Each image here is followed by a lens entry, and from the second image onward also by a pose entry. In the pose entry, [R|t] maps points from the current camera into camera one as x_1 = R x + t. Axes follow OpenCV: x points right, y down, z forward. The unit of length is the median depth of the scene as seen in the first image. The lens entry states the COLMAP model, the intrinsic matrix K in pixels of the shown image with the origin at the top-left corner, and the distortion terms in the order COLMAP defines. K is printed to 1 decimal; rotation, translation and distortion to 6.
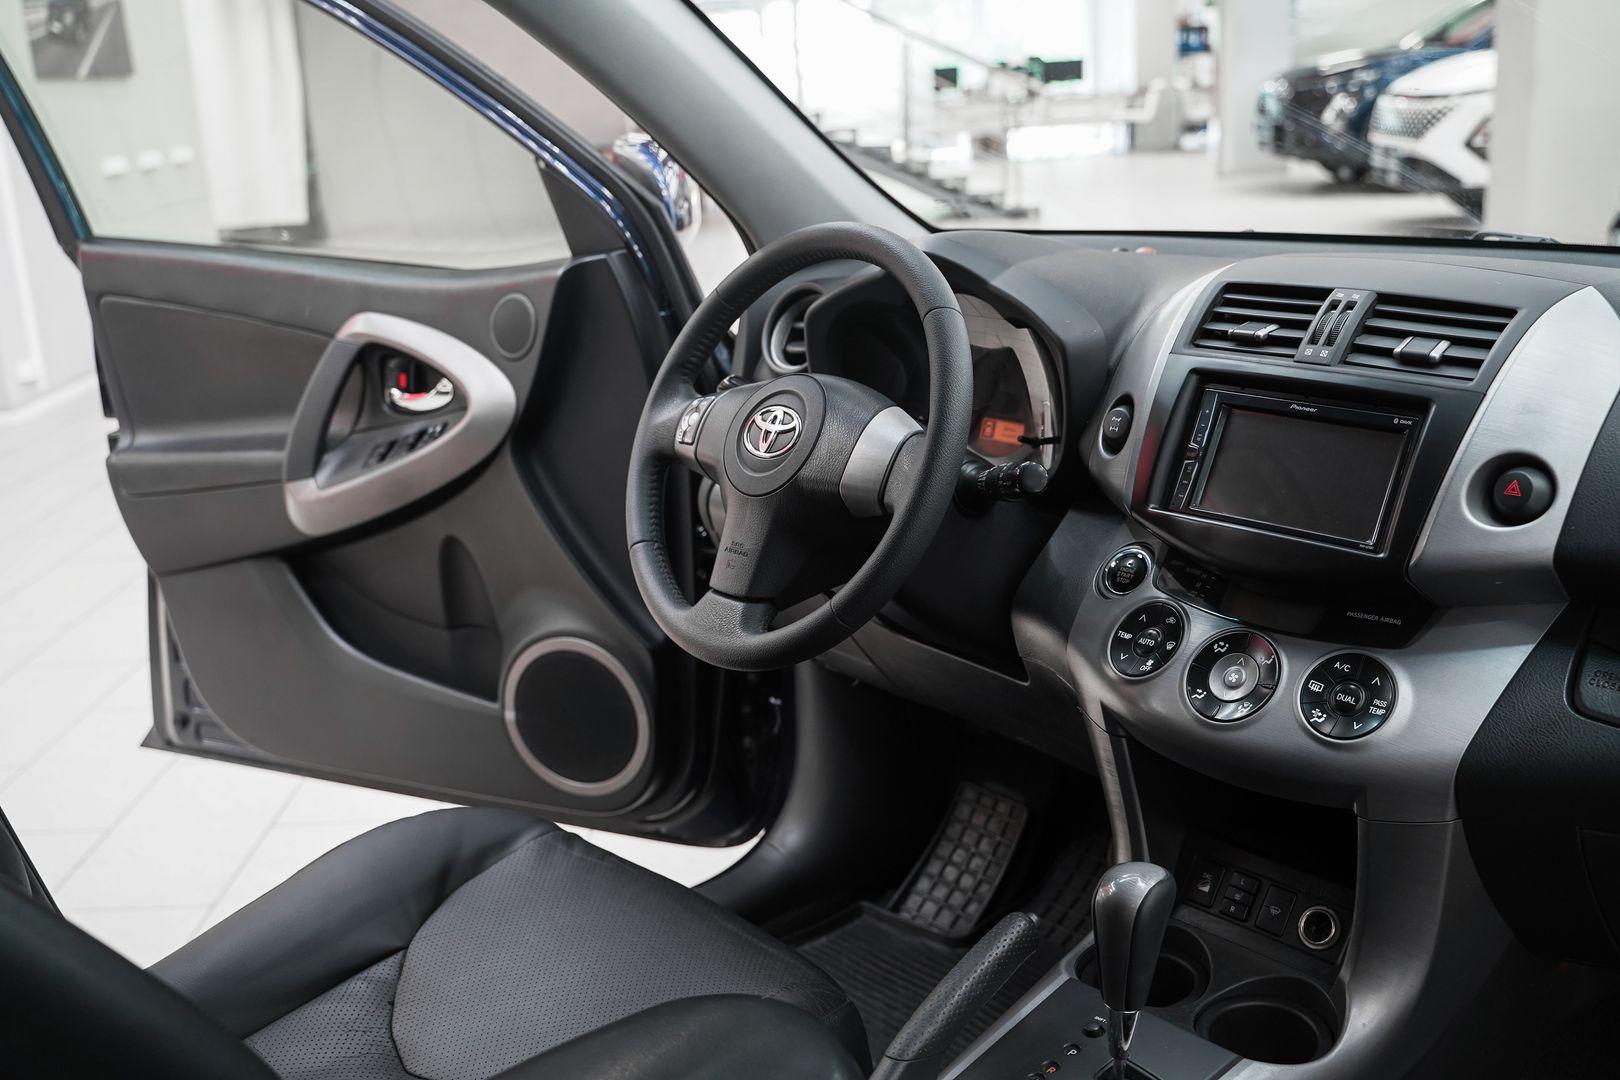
lens RADIAL K [[1647.3, 0, 815.2], [0, 1647.3, 501.2], [0, 0, 1]] dist [-0.048878, 0.024534]
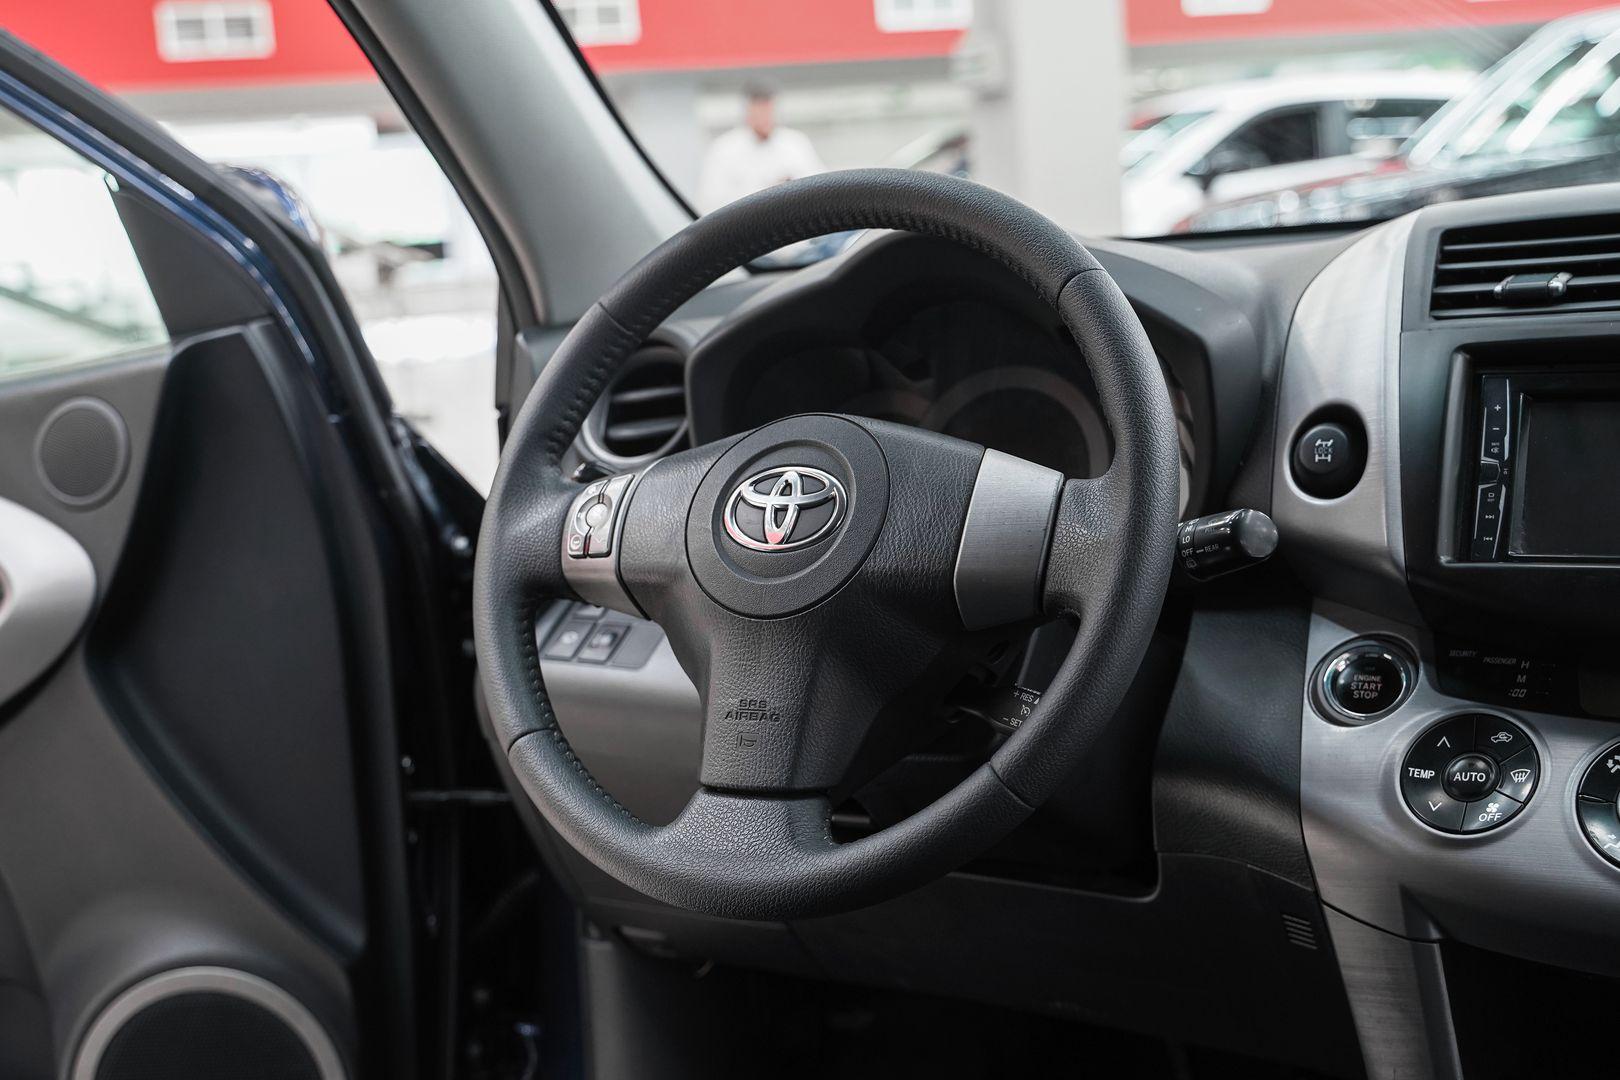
lens RADIAL K [[2037.9, 0, 808.8], [0, 2037.9, 499.1], [0, 0, 1]] dist [0.033860, 0.032221]
pose [[0.942394, -0.065125, 0.328104, -0.254919], [0.110252, 0.986528, -0.120856, 0.043451], [-0.315813, 0.150069, 0.936879, 0.305473]]
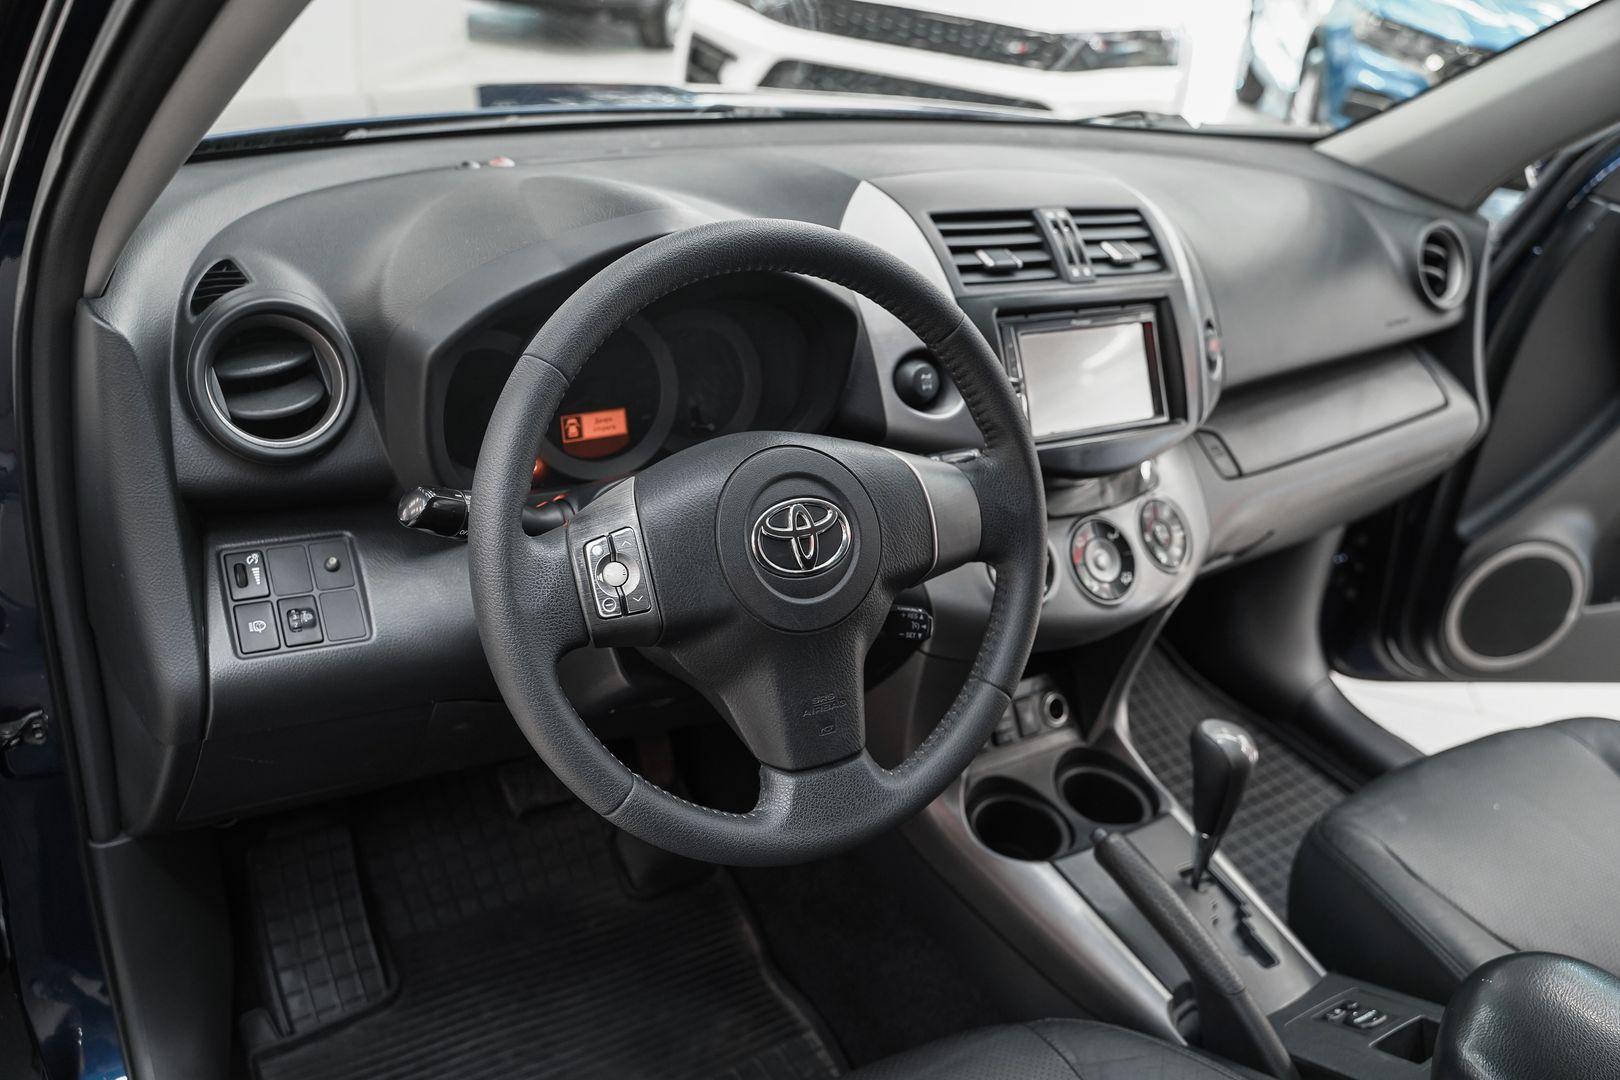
lens RADIAL K [[1297.3, 0, 804.1], [0, 1297.3, 533.8], [0, 0, 1]] dist [-0.126970, 0.106971]
pose [[0.191247, -0.402132, 0.895385, -0.517402], [0.143614, 0.913870, 0.379759, -0.250168], [-0.970979, 0.055962, 0.232527, 0.853889]]
